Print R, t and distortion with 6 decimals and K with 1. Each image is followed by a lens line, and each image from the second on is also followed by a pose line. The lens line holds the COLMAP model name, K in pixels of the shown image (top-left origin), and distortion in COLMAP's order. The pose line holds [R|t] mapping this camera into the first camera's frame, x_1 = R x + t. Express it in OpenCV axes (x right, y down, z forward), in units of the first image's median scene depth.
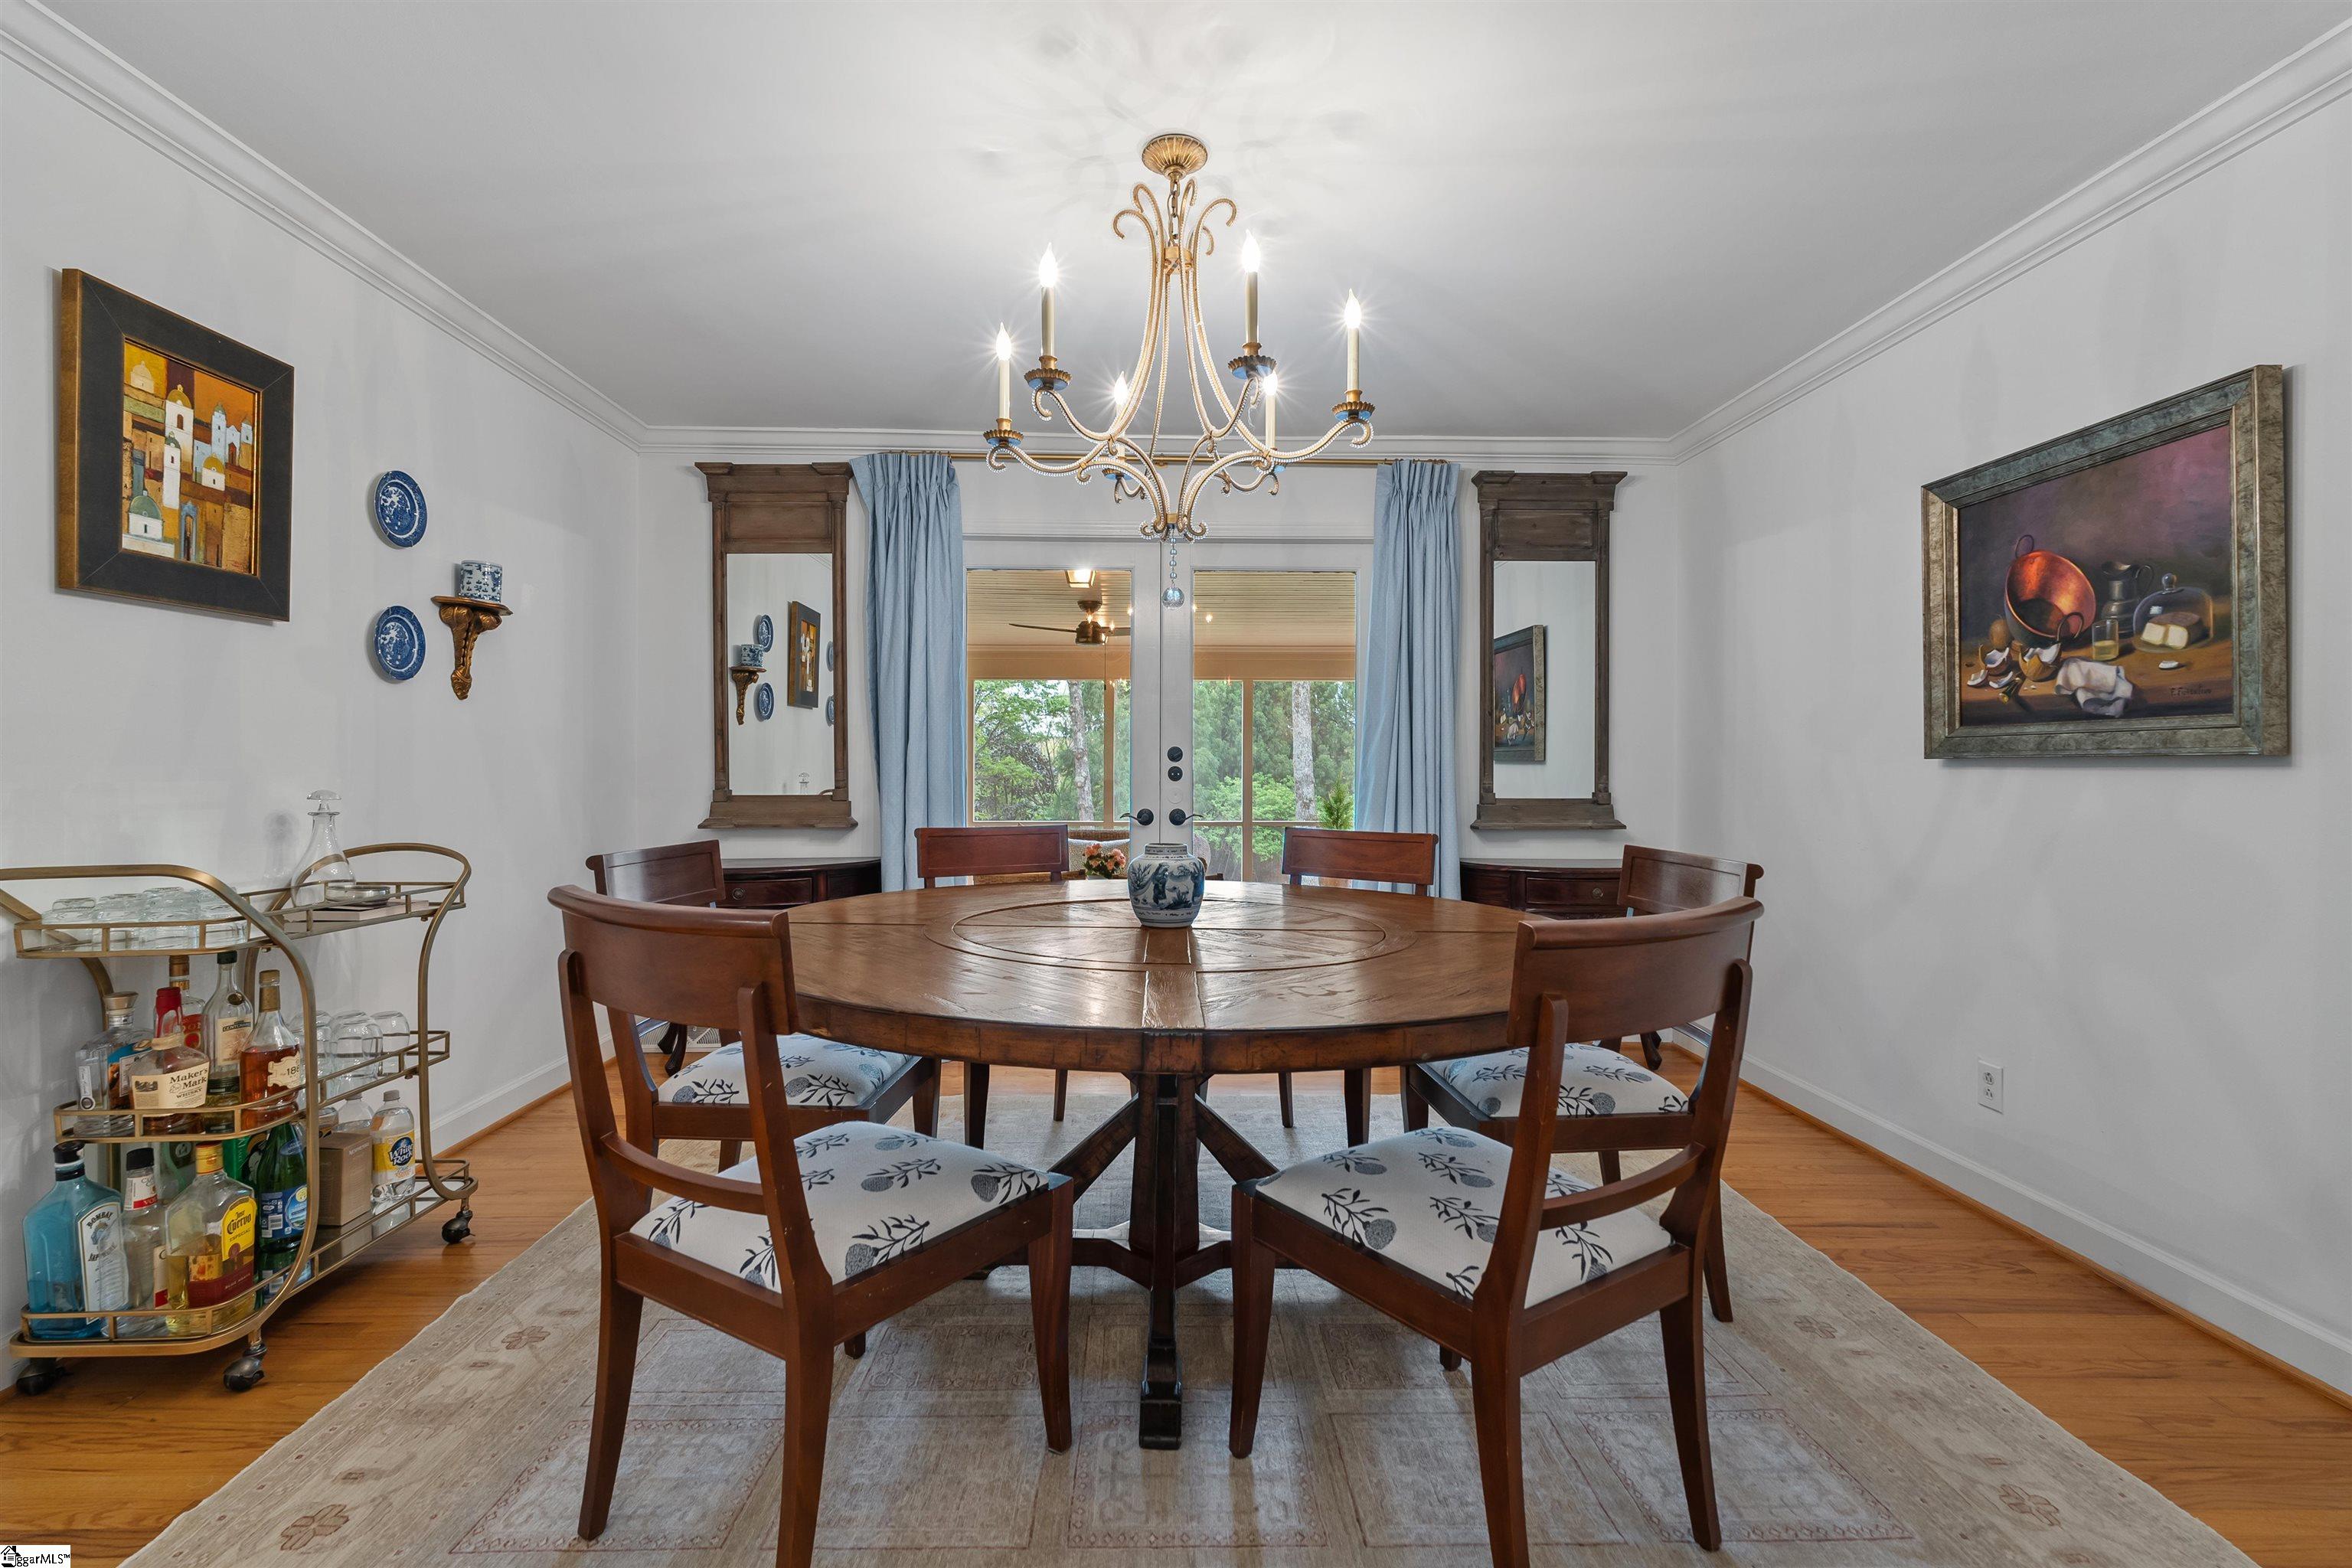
lens RADIAL K [[1040.9, 0, 1174.5], [0, 1040.9, 775.5], [0, 0, 1]] dist [-0.007544, -0.000582]
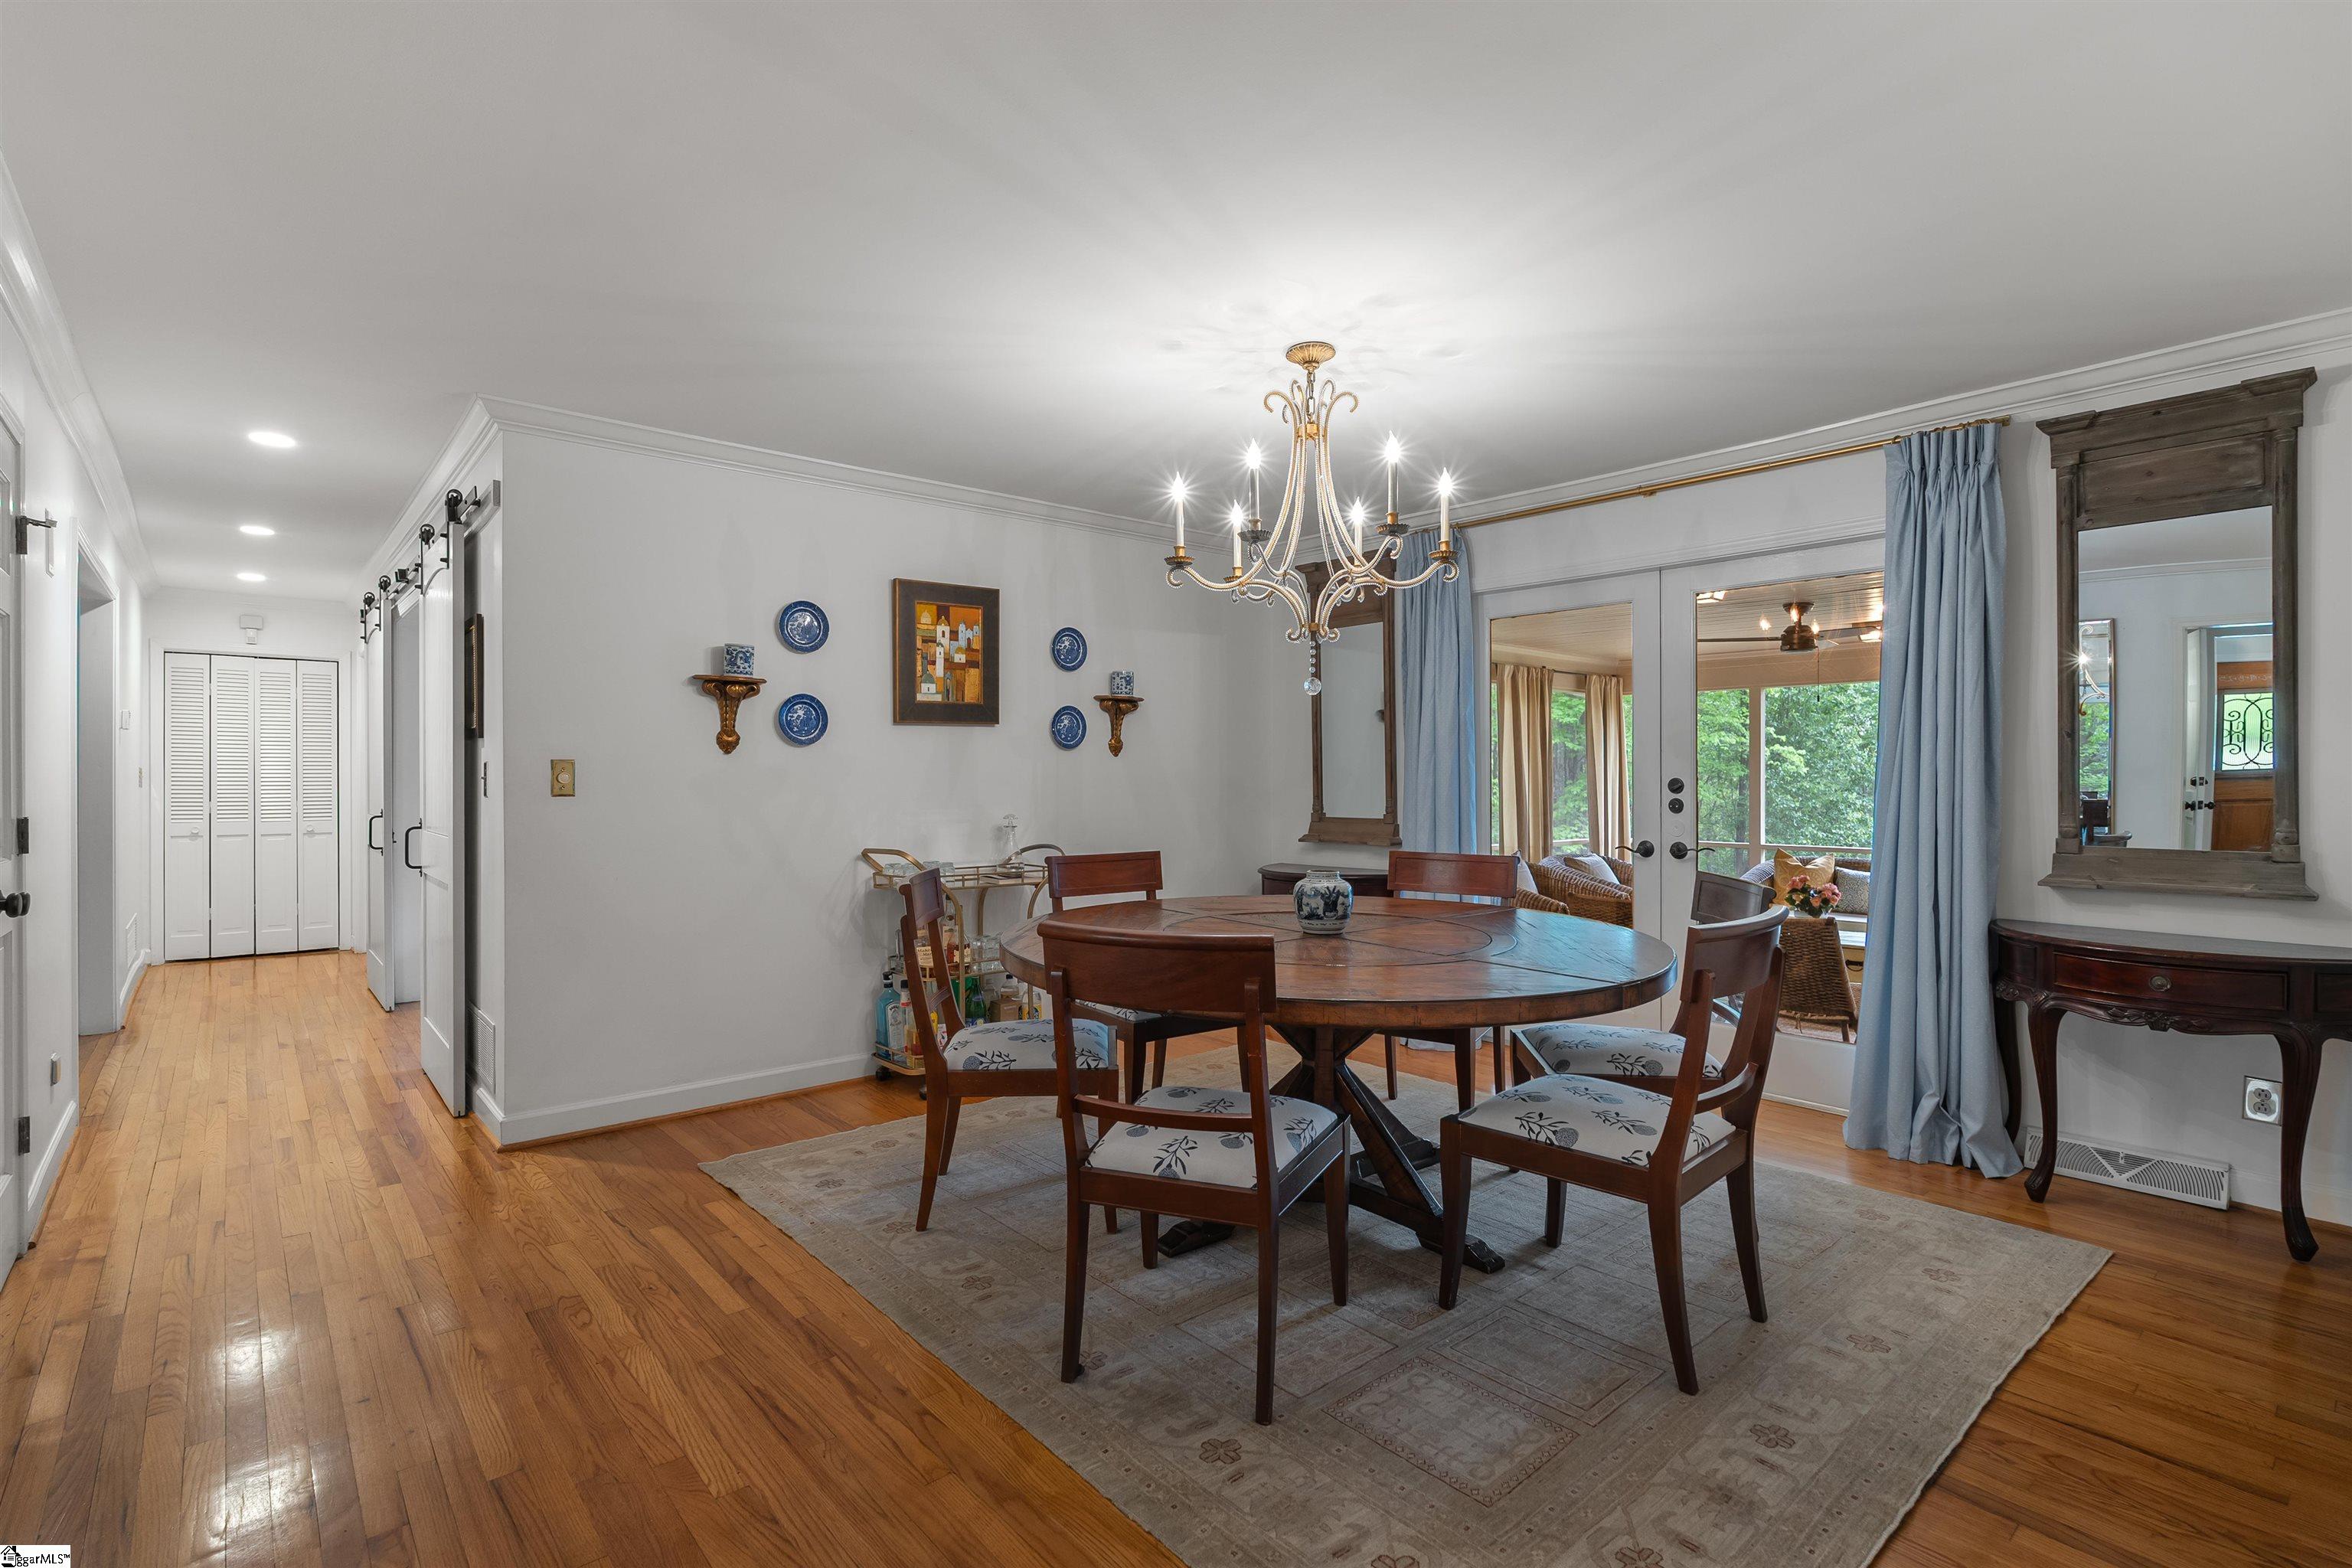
lens RADIAL K [[1114.2, 0, 1174.5], [0, 1114.2, 783.7], [0, 0, 1]] dist [-0.001272, -0.000608]
pose [[0.631128, 0.001656, -0.775677, 0.950664], [0.000077, 0.999998, 0.002198, -0.046324], [0.775679, -0.001447, 0.631127, -0.036230]]
